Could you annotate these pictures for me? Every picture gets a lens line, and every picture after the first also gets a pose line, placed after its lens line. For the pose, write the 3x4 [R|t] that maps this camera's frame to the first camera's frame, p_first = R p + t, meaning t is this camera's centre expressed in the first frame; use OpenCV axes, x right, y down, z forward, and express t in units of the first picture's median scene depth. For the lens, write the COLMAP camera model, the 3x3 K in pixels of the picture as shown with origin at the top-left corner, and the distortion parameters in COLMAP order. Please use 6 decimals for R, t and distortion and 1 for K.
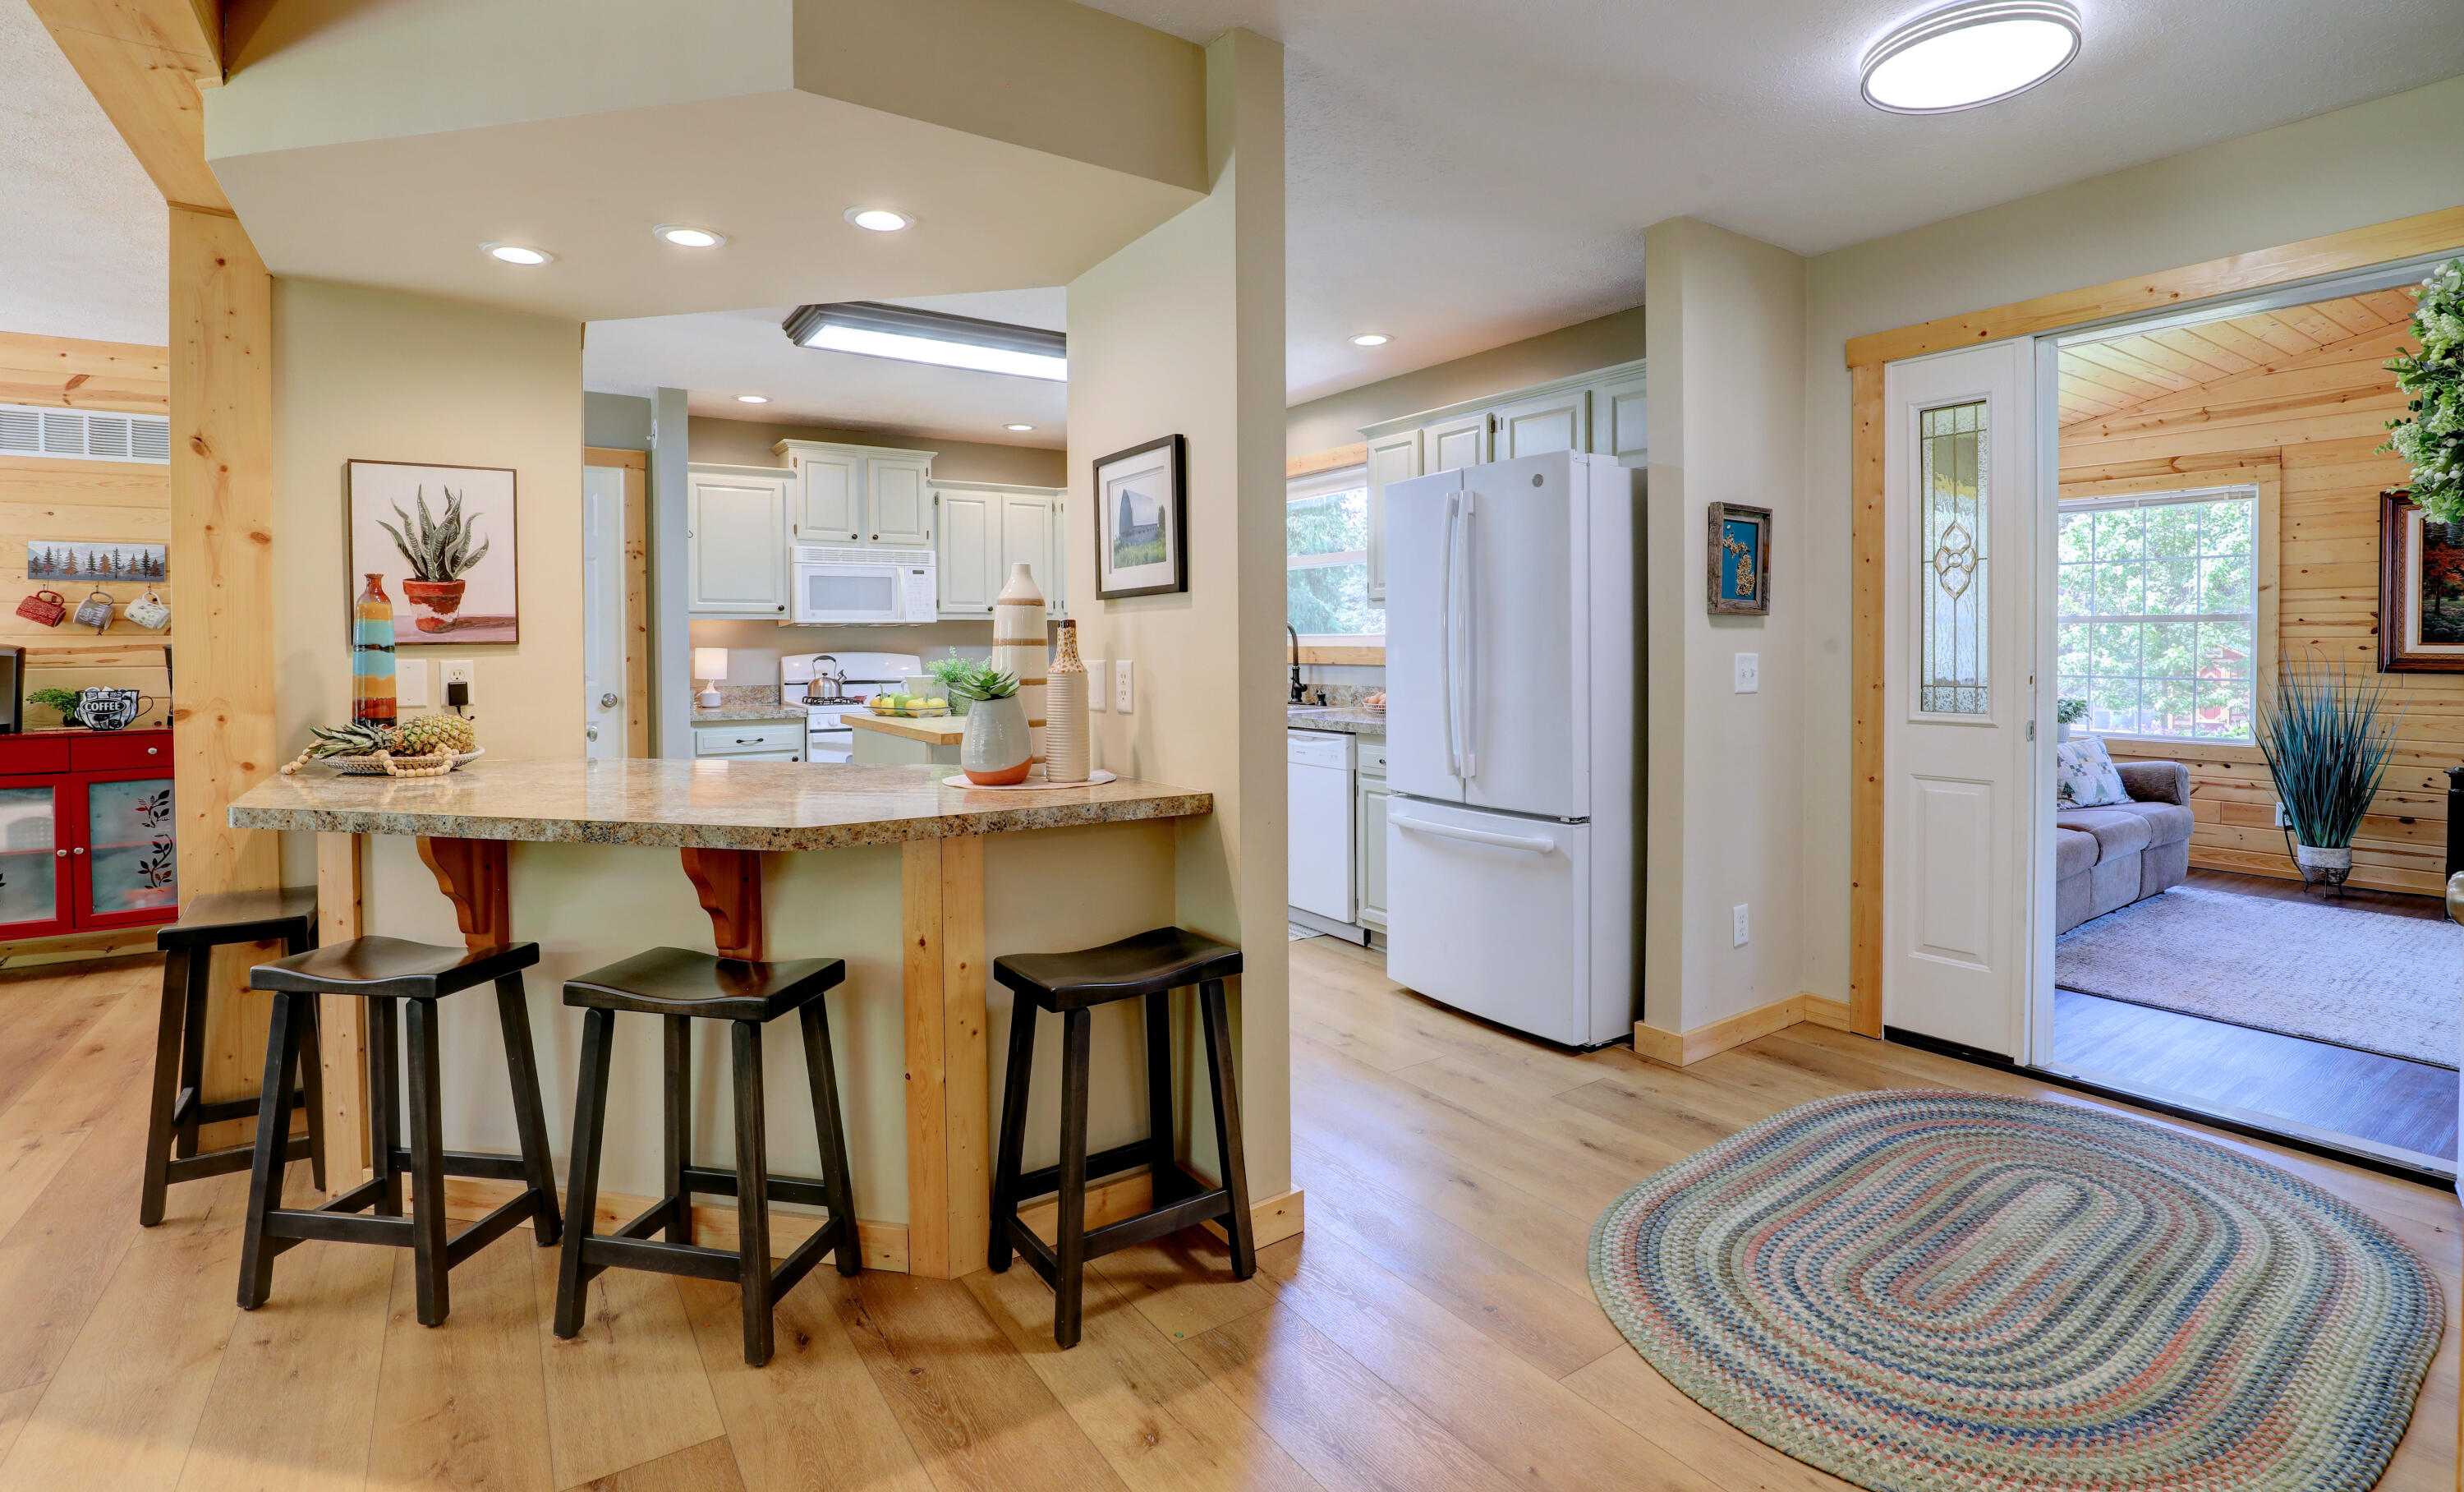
lens RADIAL K [[1134.9, 0, 1241.0], [0, 1134.9, 661.8], [0, 0, 1]] dist [-0.042168, 0.009814]
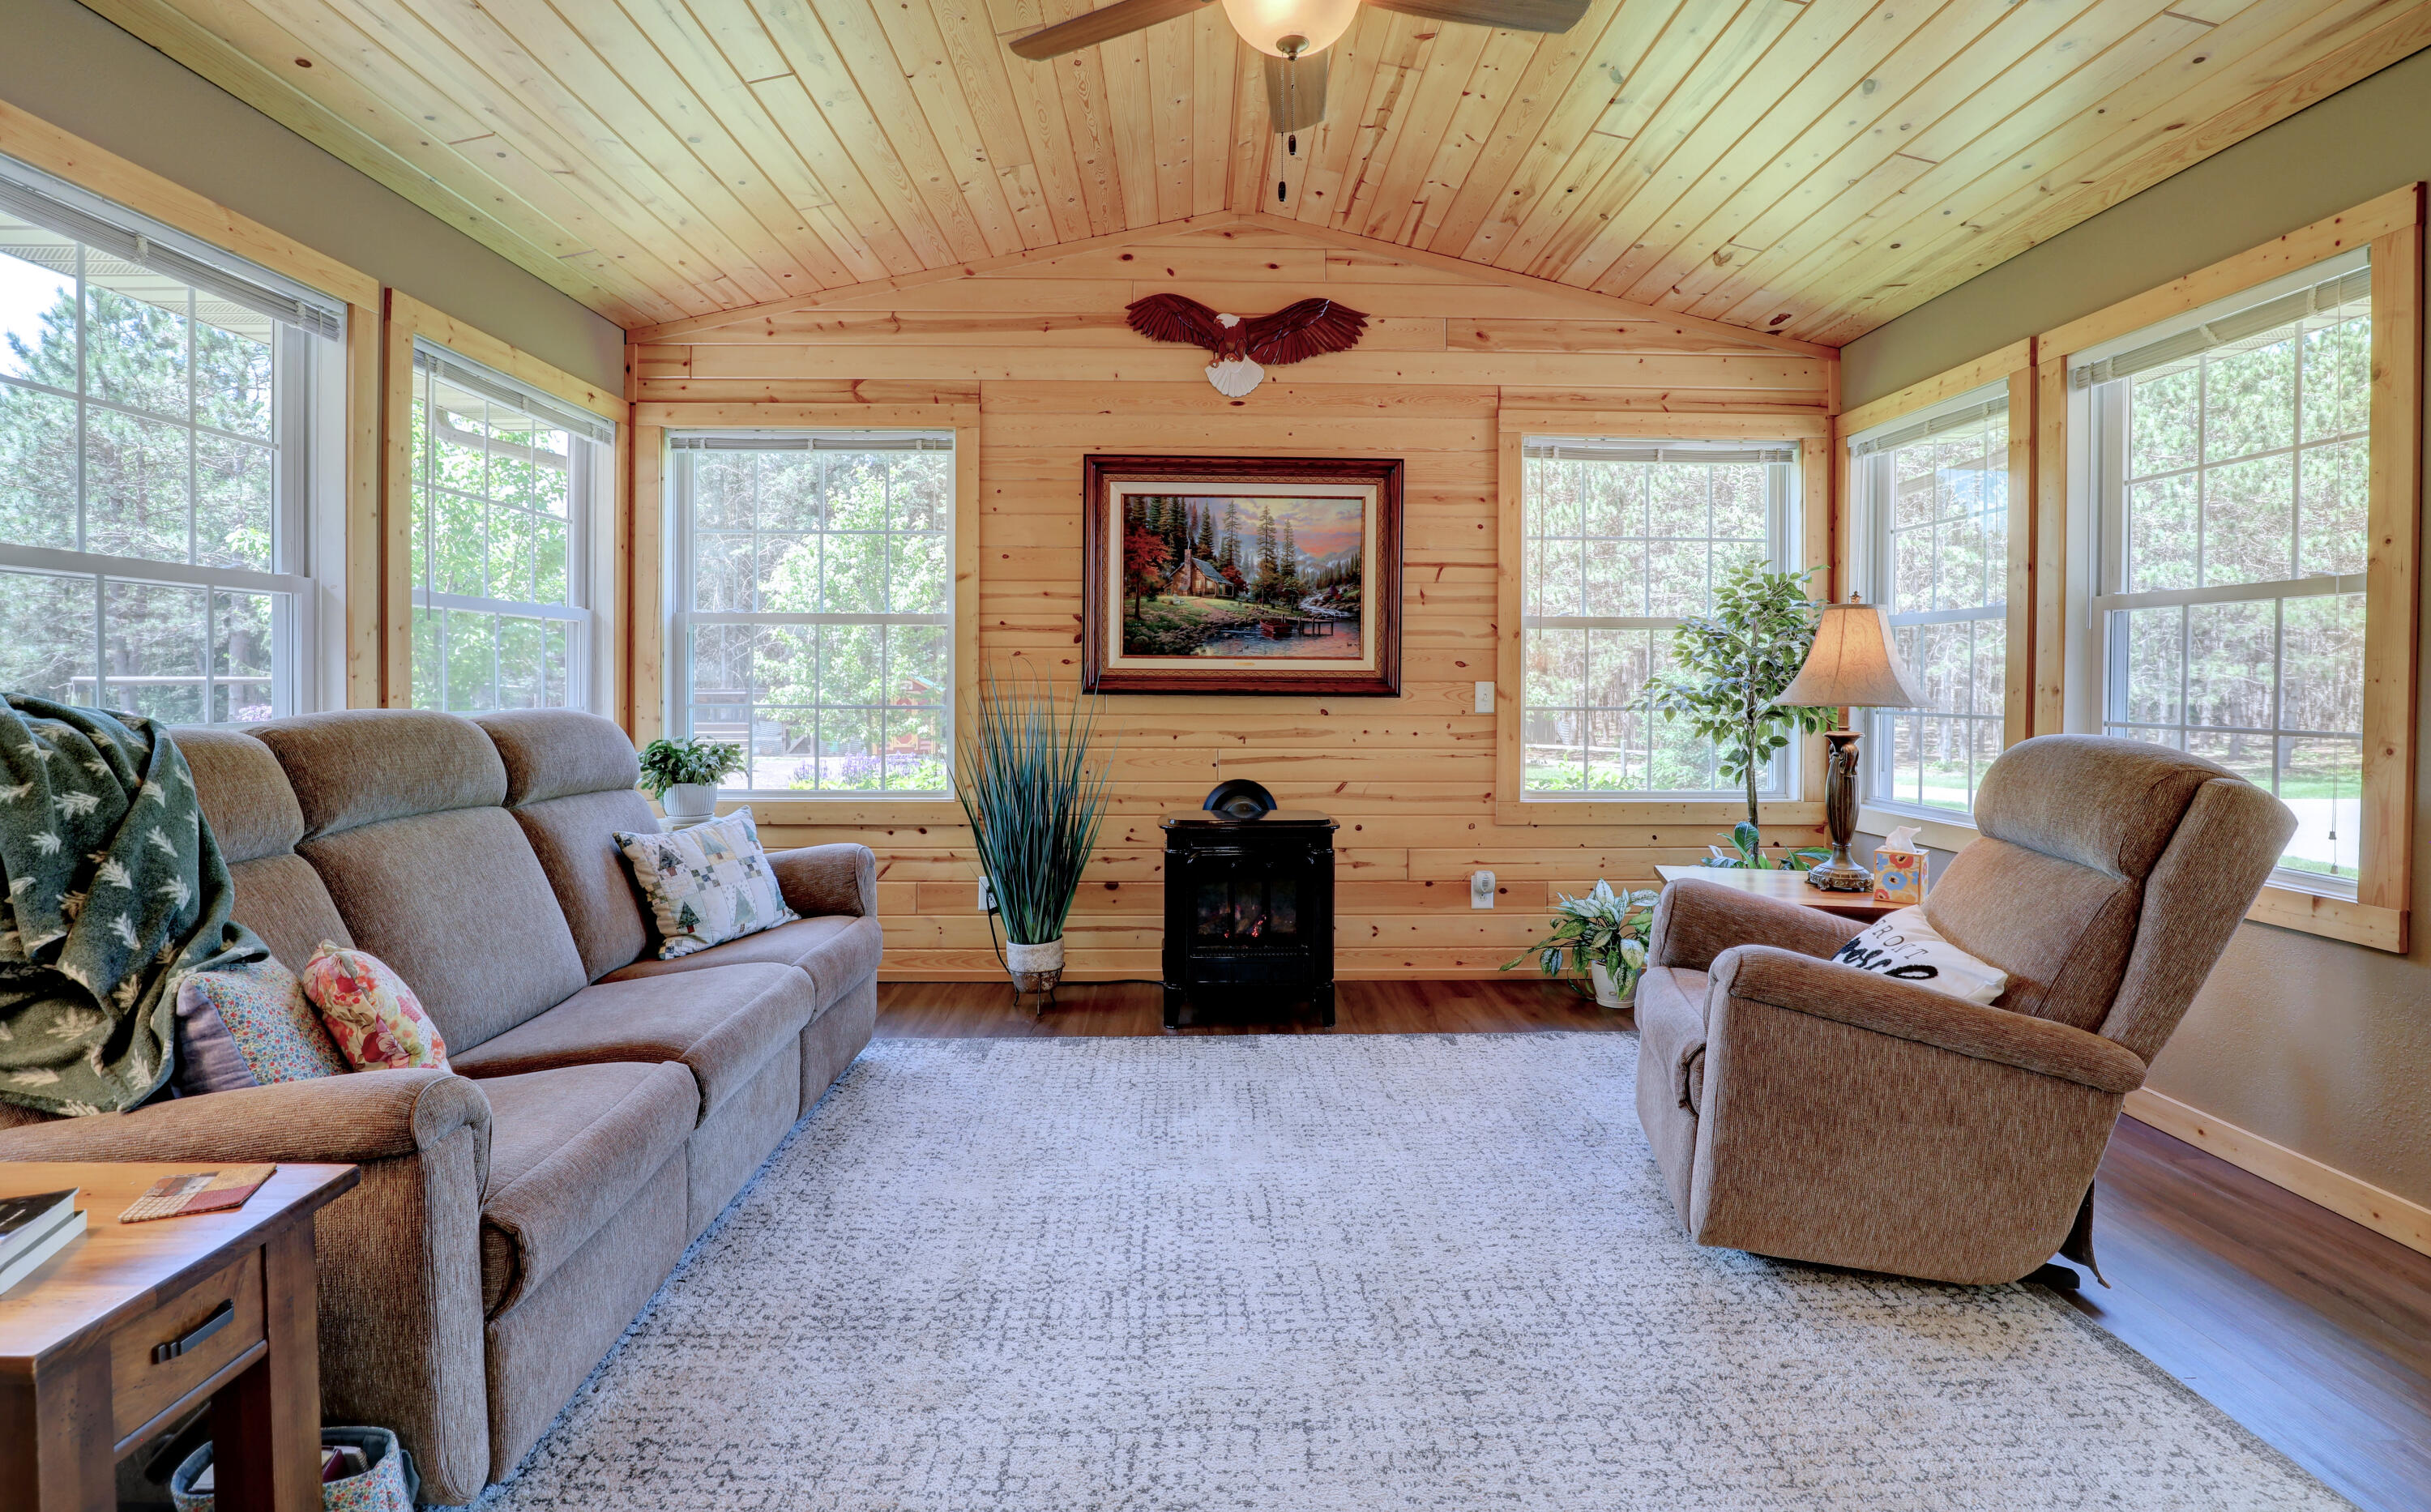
lens RADIAL K [[1116.6, 0, 1221.6], [0, 1116.6, 692.8], [0, 0, 1]] dist [-0.038421, 0.008114]
pose [[0.542451, -0.005541, 0.840069, 0.571737], [0.009458, 0.999955, 0.000488, 0.012096], [-0.840035, 0.007681, 0.542479, 0.647131]]
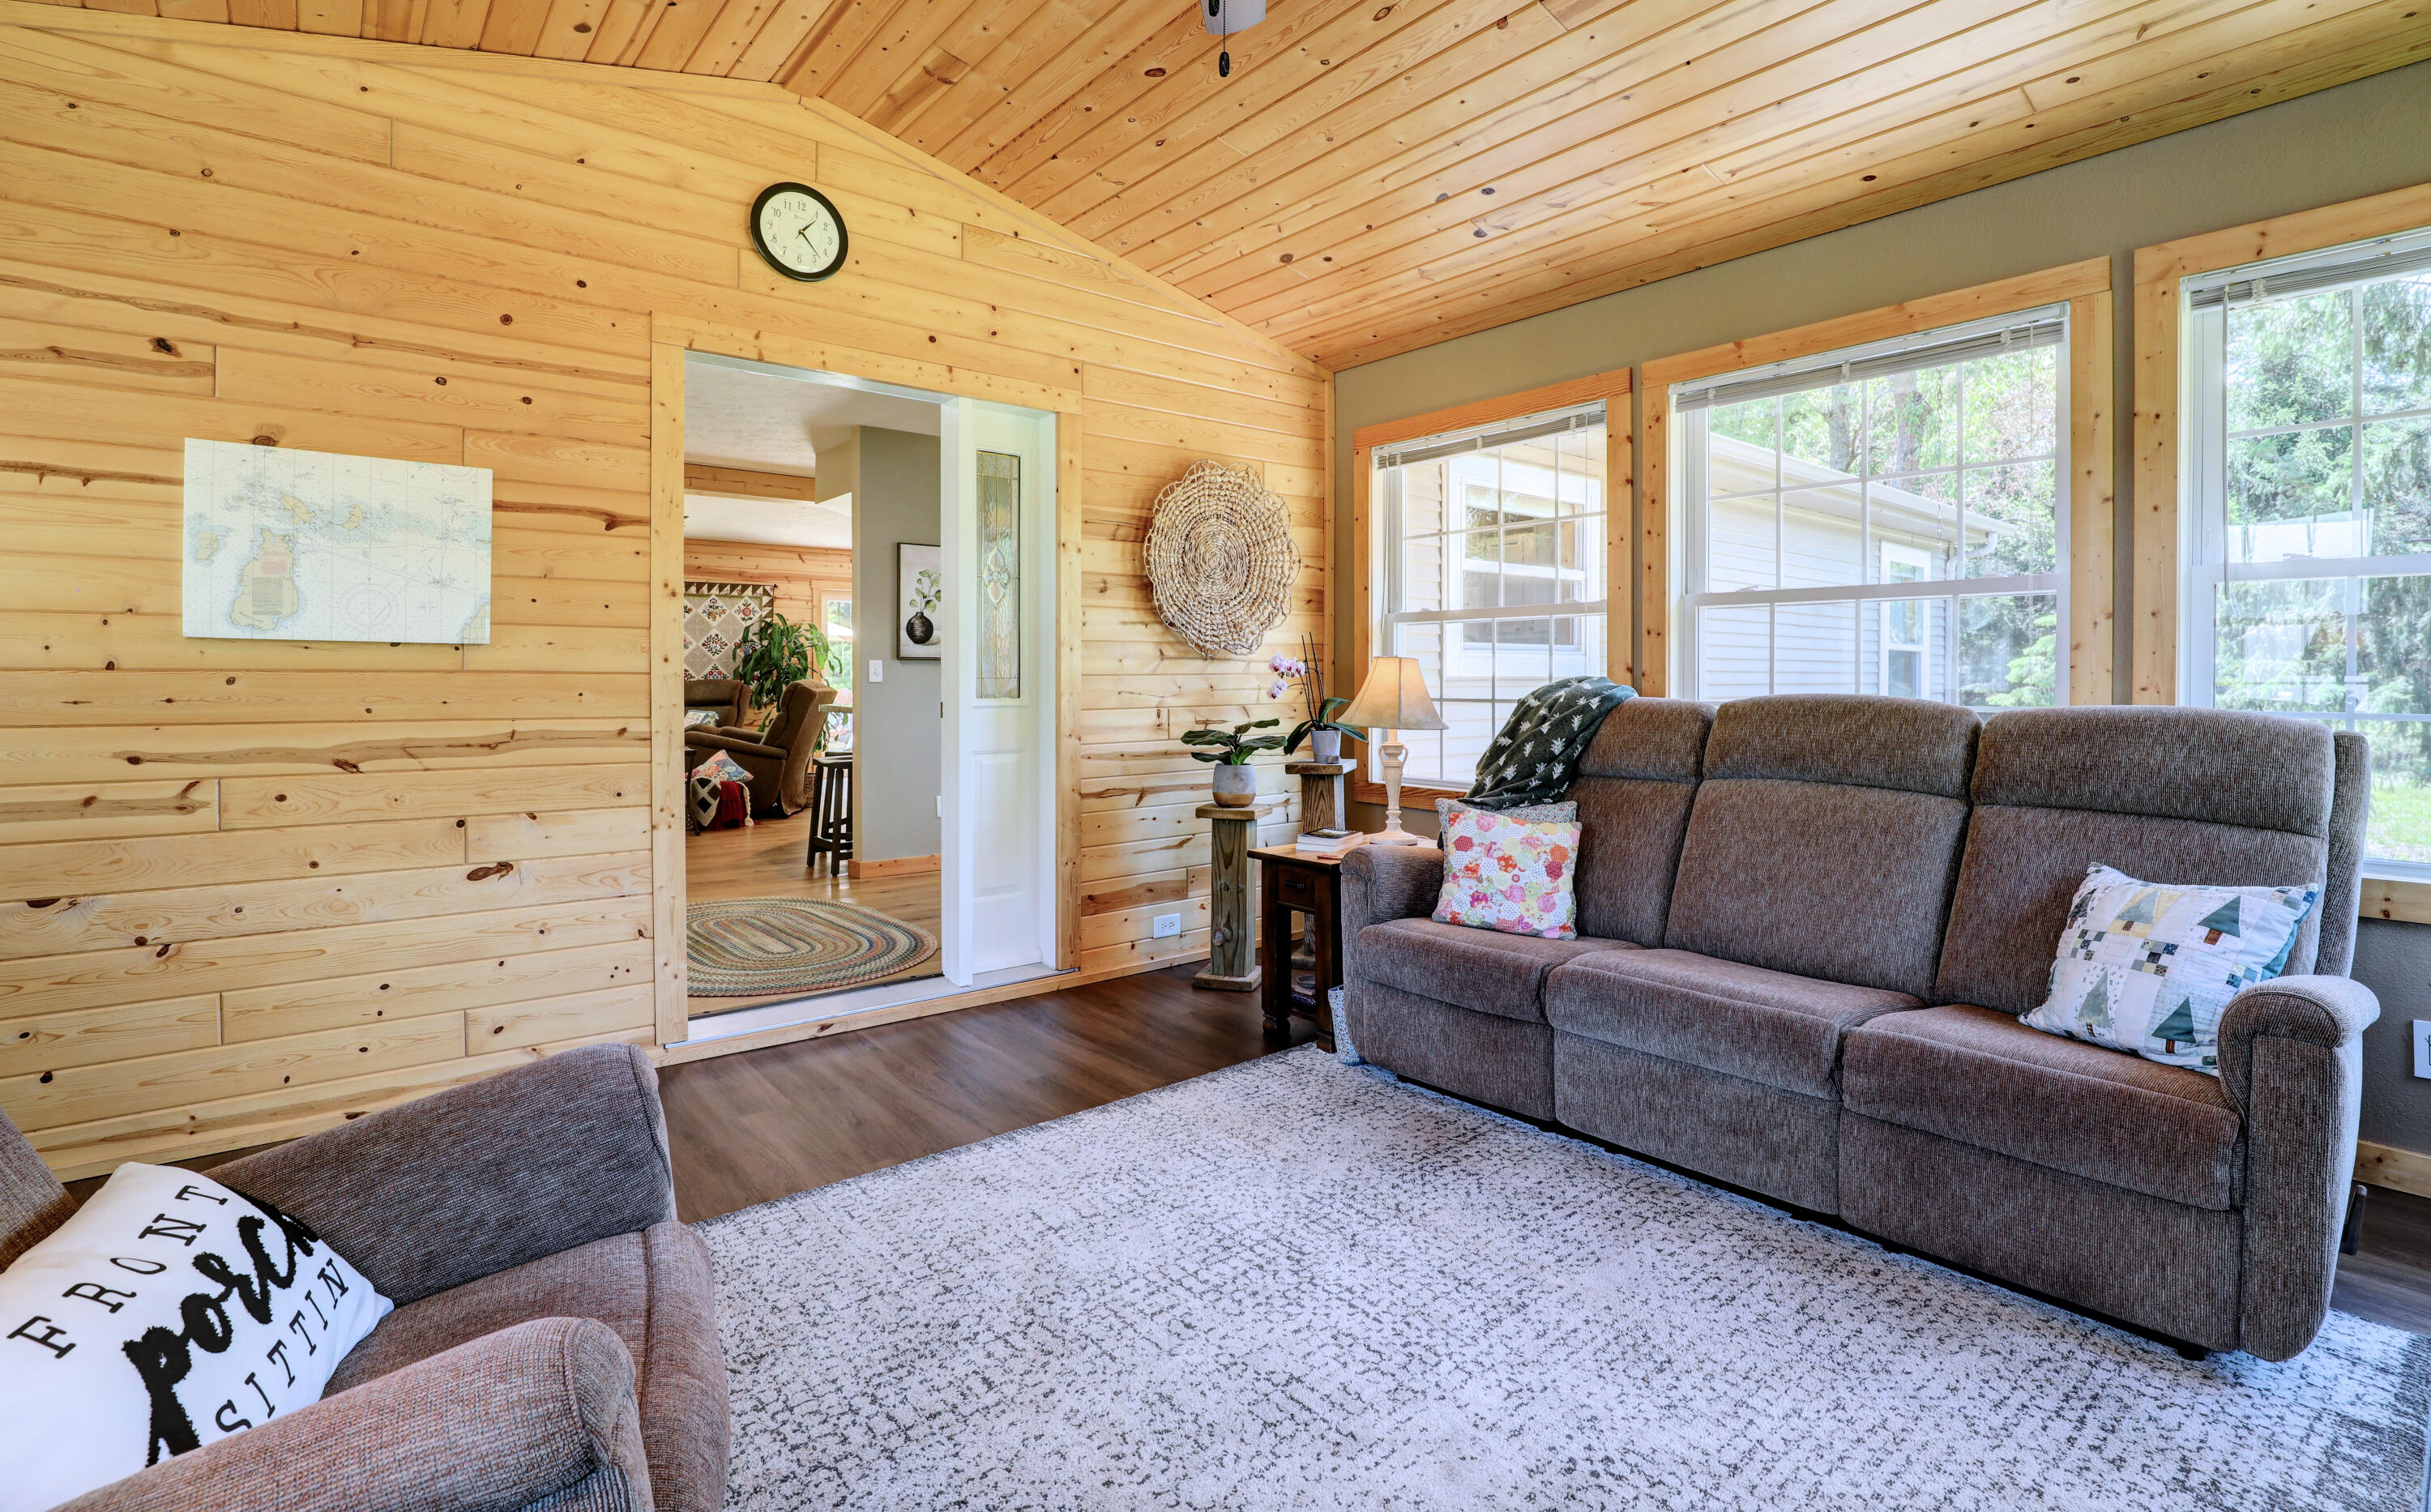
lens RADIAL K [[1116.6, 0, 1221.6], [0, 1116.6, 692.8], [0, 0, 1]] dist [-0.038421, 0.008114]
pose [[0.086709, 0.018838, -0.996056, 1.451454], [-0.016442, 0.999712, 0.017476, 0.010377], [0.996098, 0.014862, 0.086993, 0.869693]]
